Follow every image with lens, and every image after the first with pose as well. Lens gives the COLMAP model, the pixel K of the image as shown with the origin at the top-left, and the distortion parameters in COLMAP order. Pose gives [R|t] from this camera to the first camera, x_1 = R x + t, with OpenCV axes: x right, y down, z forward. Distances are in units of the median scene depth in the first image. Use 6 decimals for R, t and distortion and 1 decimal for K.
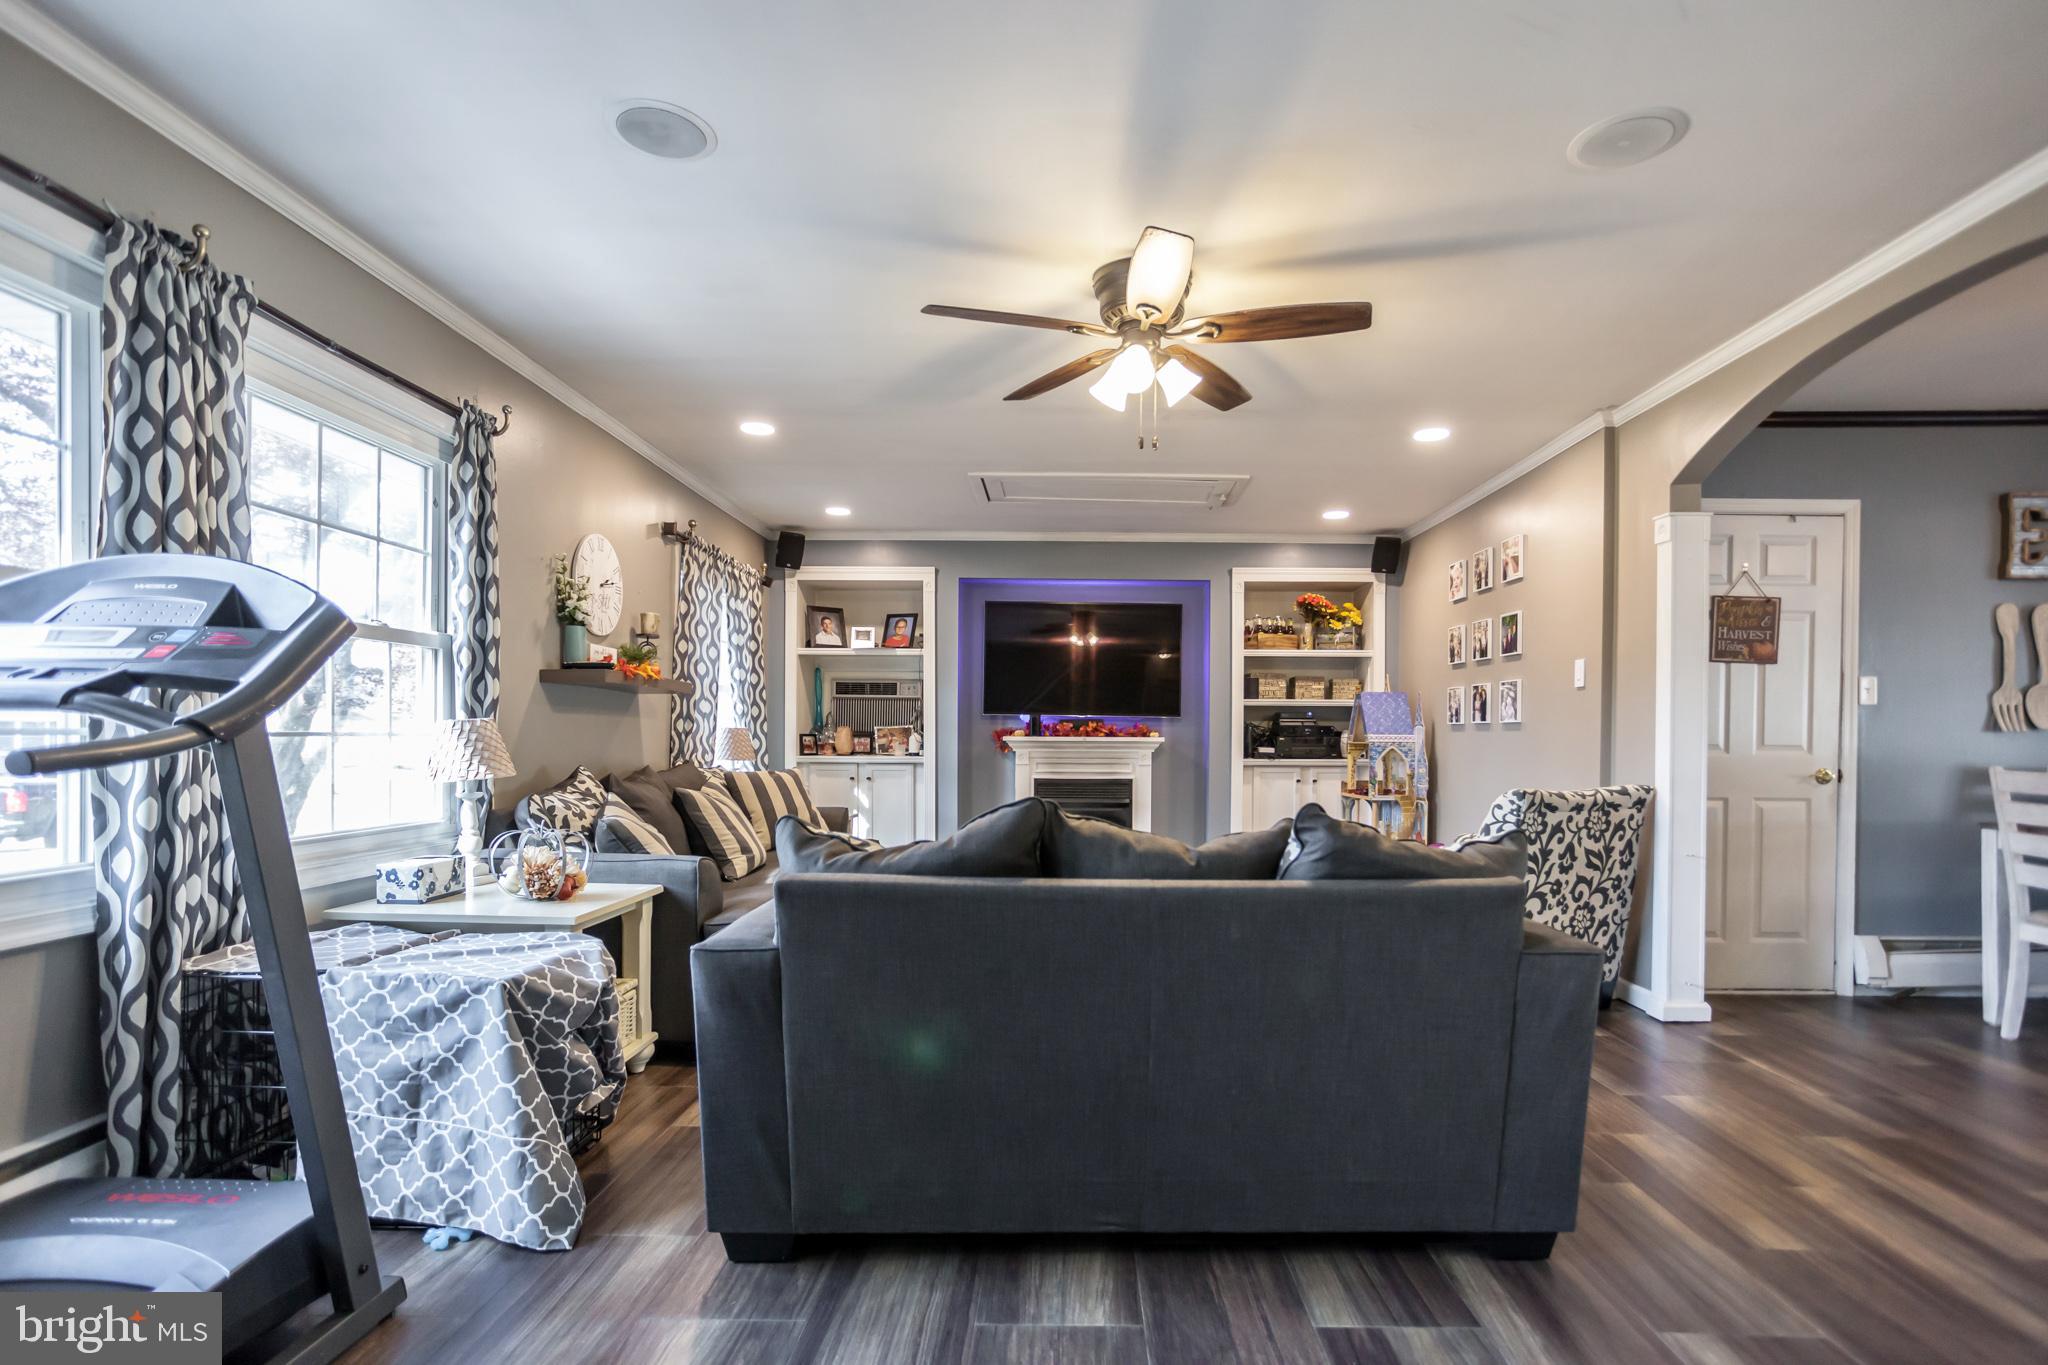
lens RADIAL K [[1028.3, 0, 1055.5], [0, 1028.3, 745.2], [0, 0, 1]] dist [-0.024443, 0.026888]
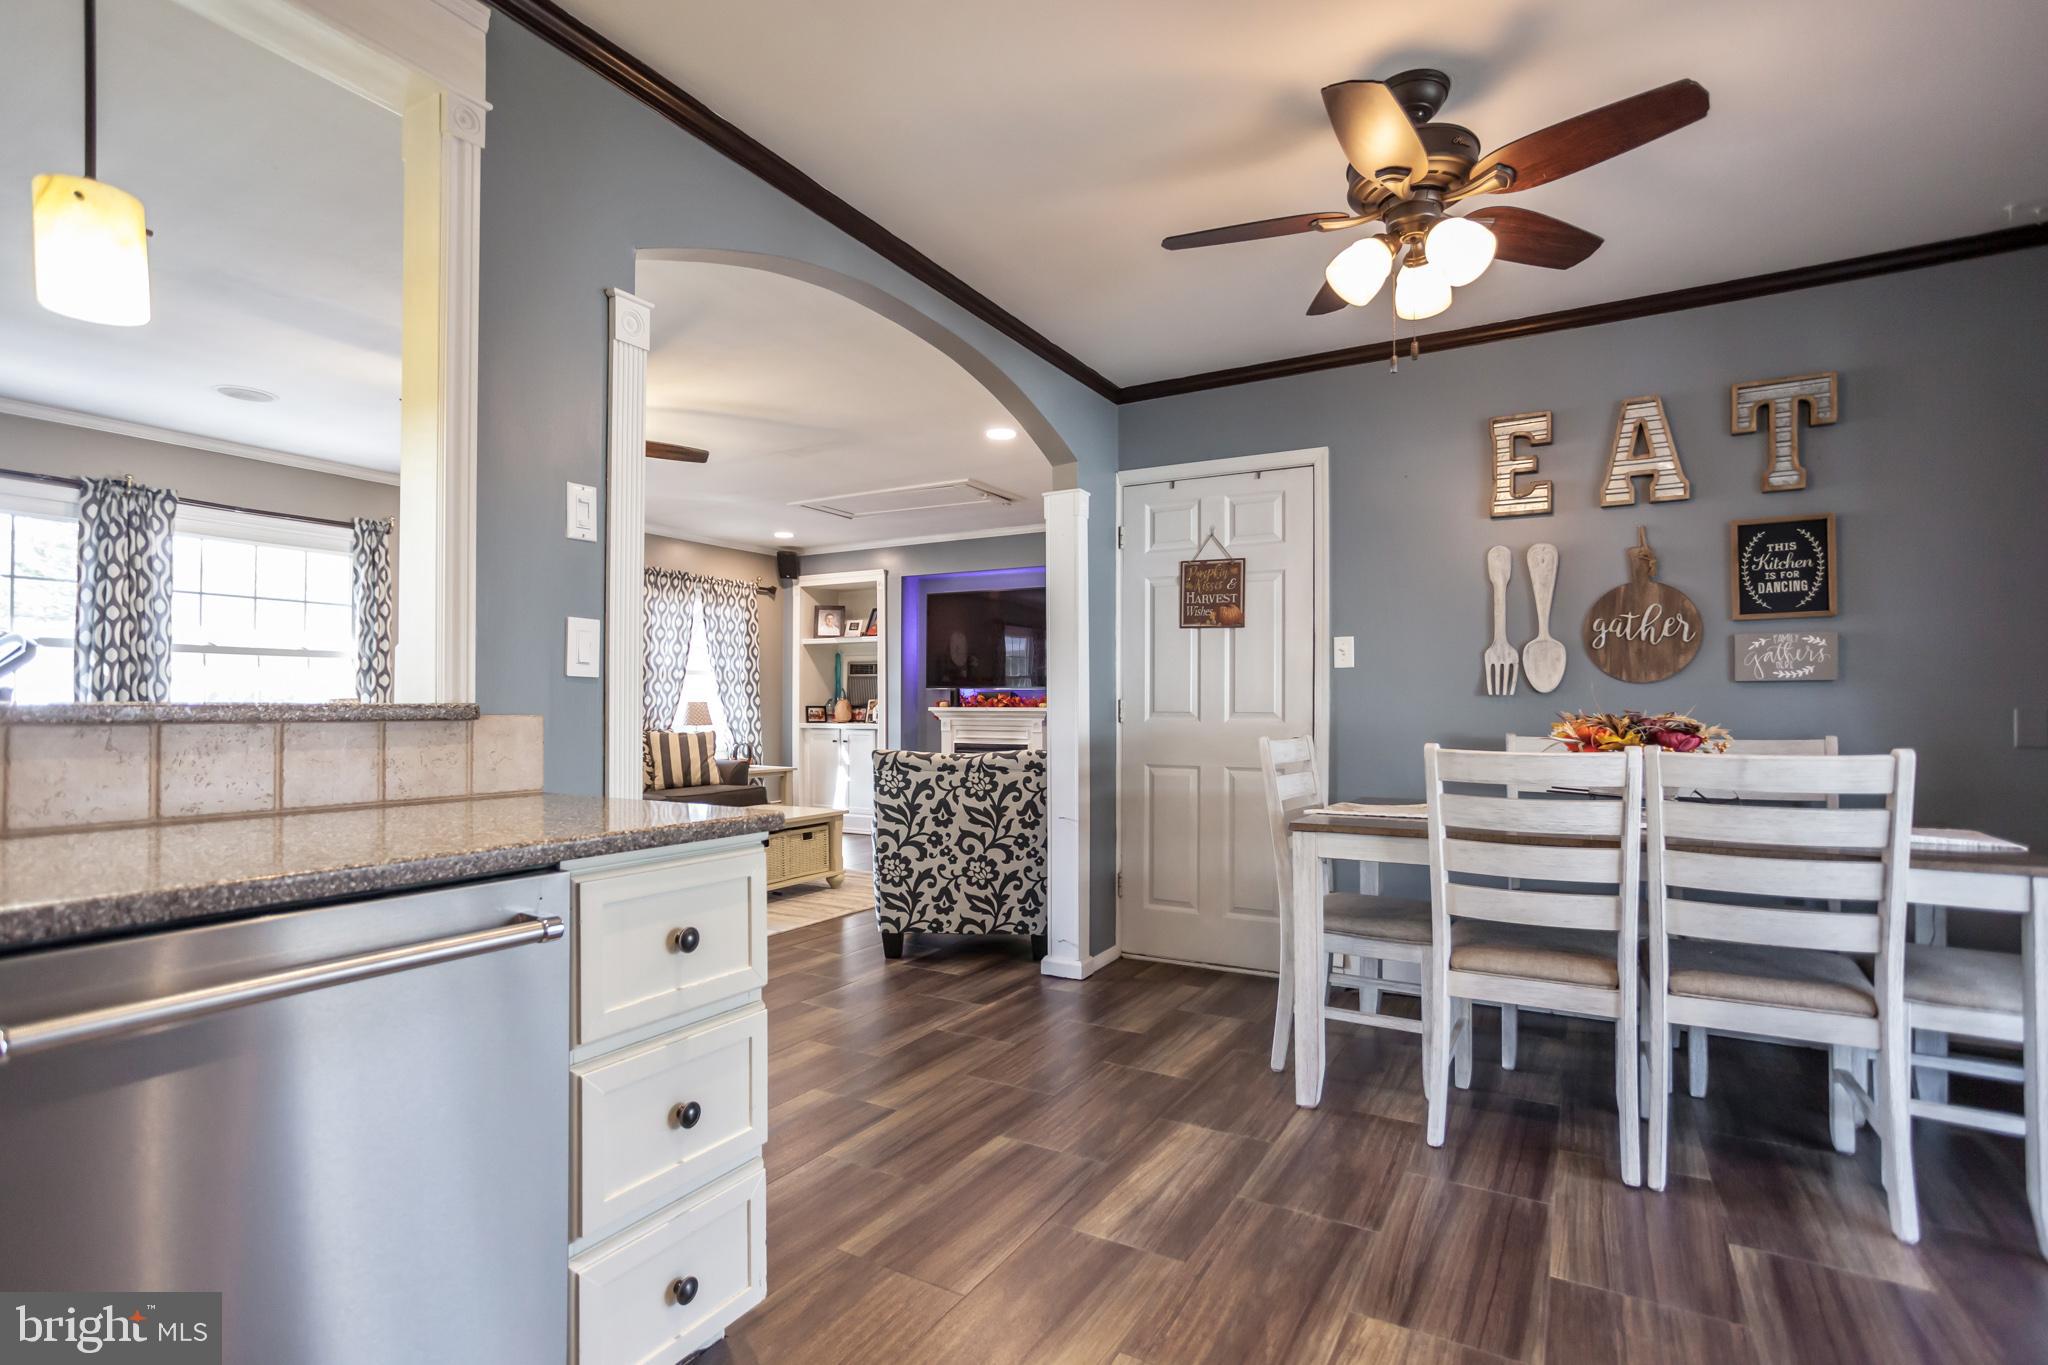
lens RADIAL K [[1000.8, 0, 996.6], [0, 1000.8, 694.8], [0, 0, 1]] dist [-0.029354, 0.024820]
pose [[0.859840, -0.011728, -0.510430, 0.985994], [0.000474, 0.999754, -0.022173, 0.004476], [0.510564, 0.018823, 0.859634, 0.076321]]
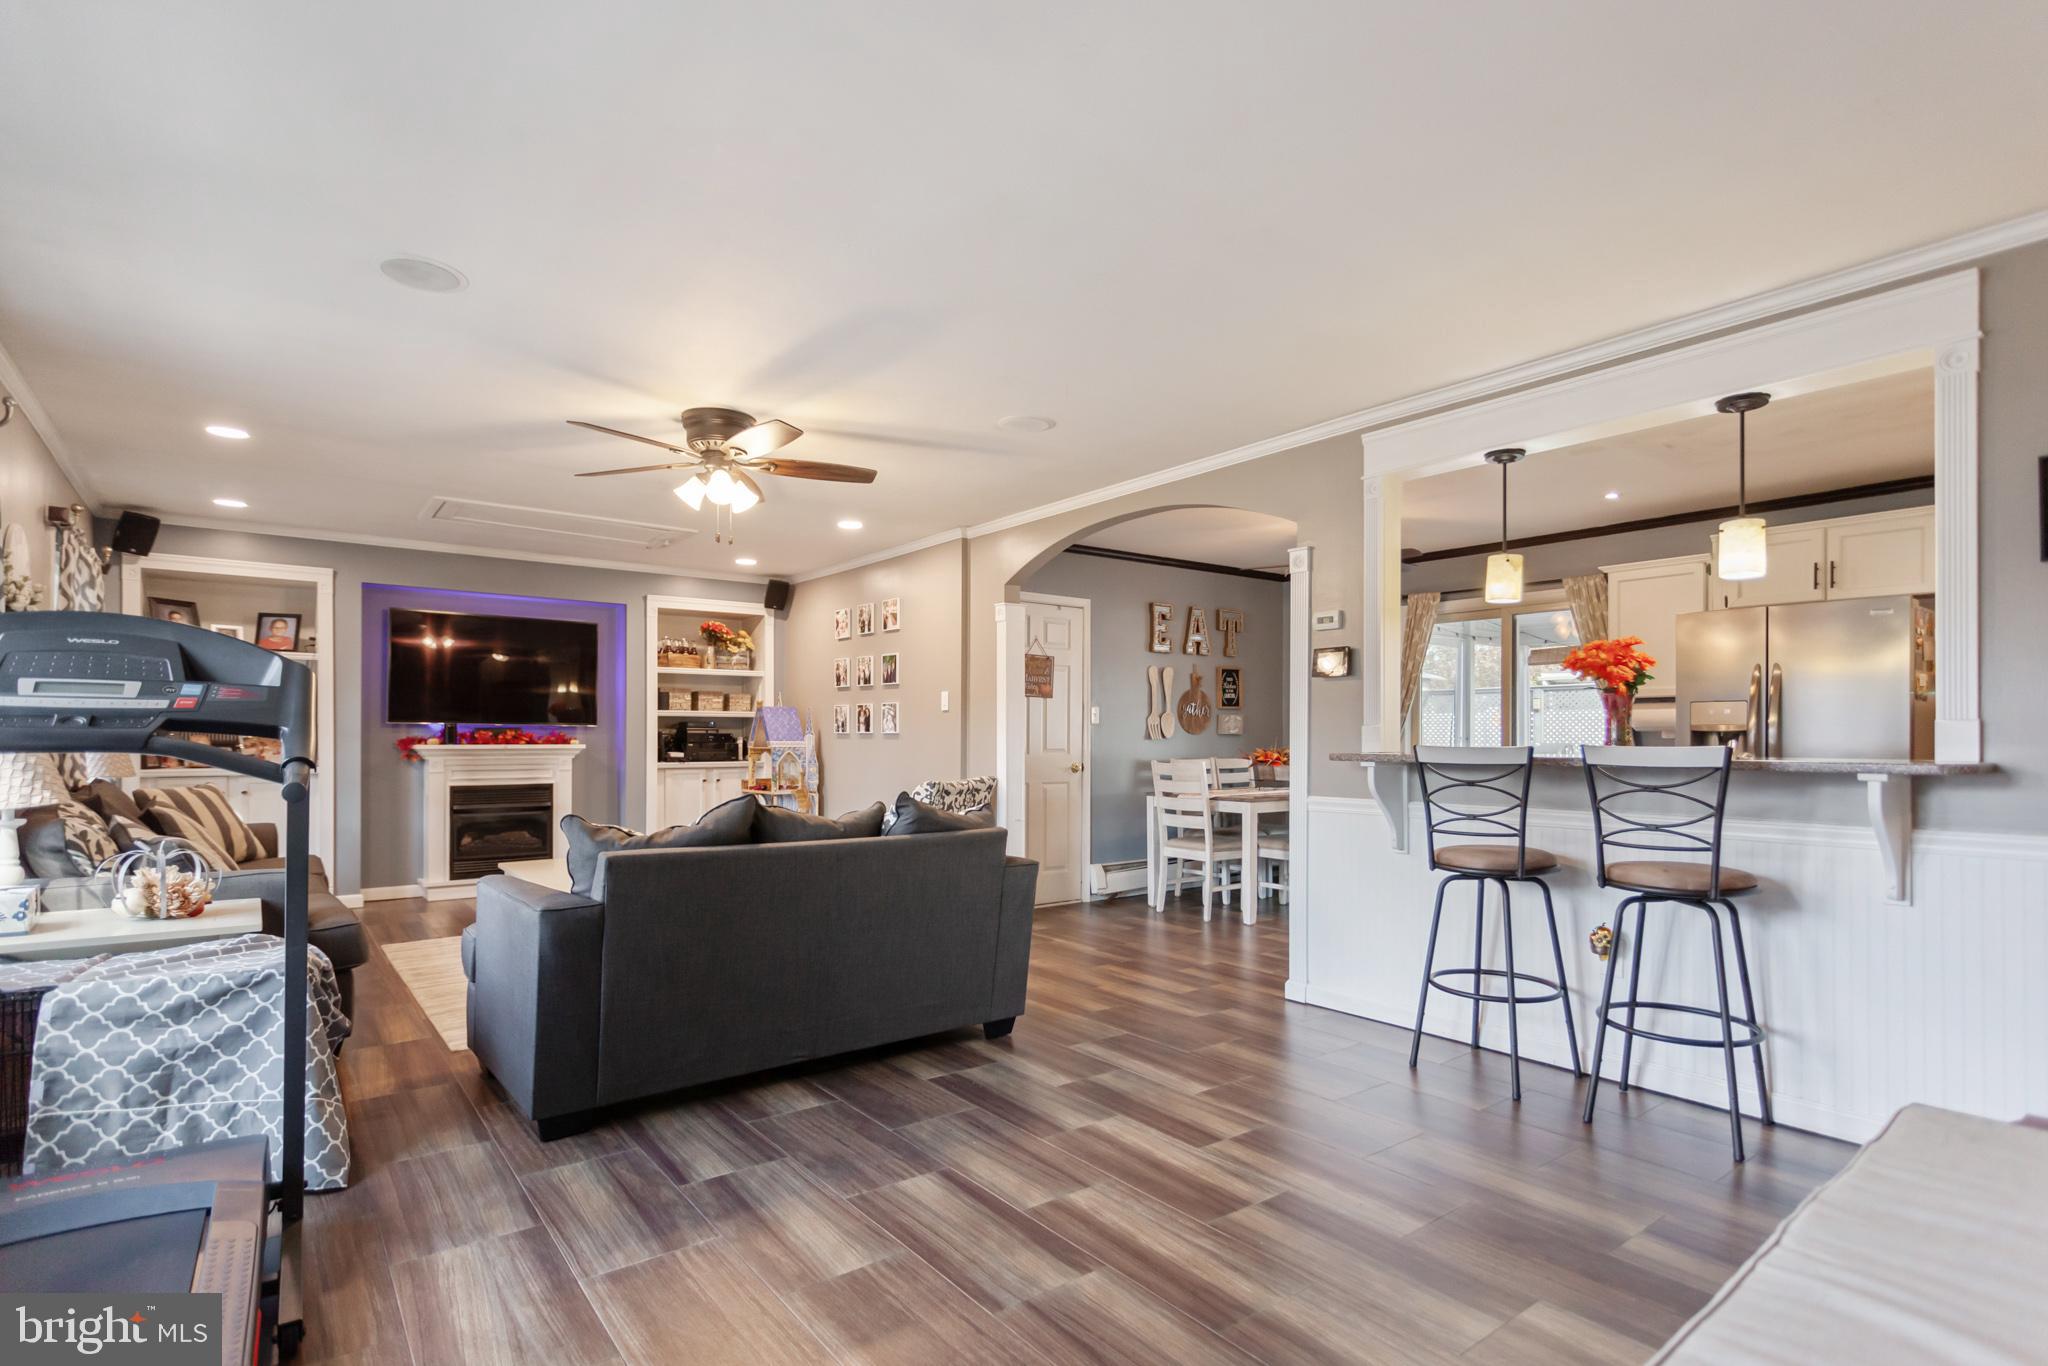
lens RADIAL K [[1033.3, 0, 1016.4], [0, 1033.3, 727.4], [0, 0, 1]] dist [-0.001180, -0.043254]
pose [[0.794428, 0.001339, 0.607356, -0.319023], [0.007782, 0.999893, -0.012384, -0.014058], [-0.607308, 0.014565, 0.794333, -0.246595]]
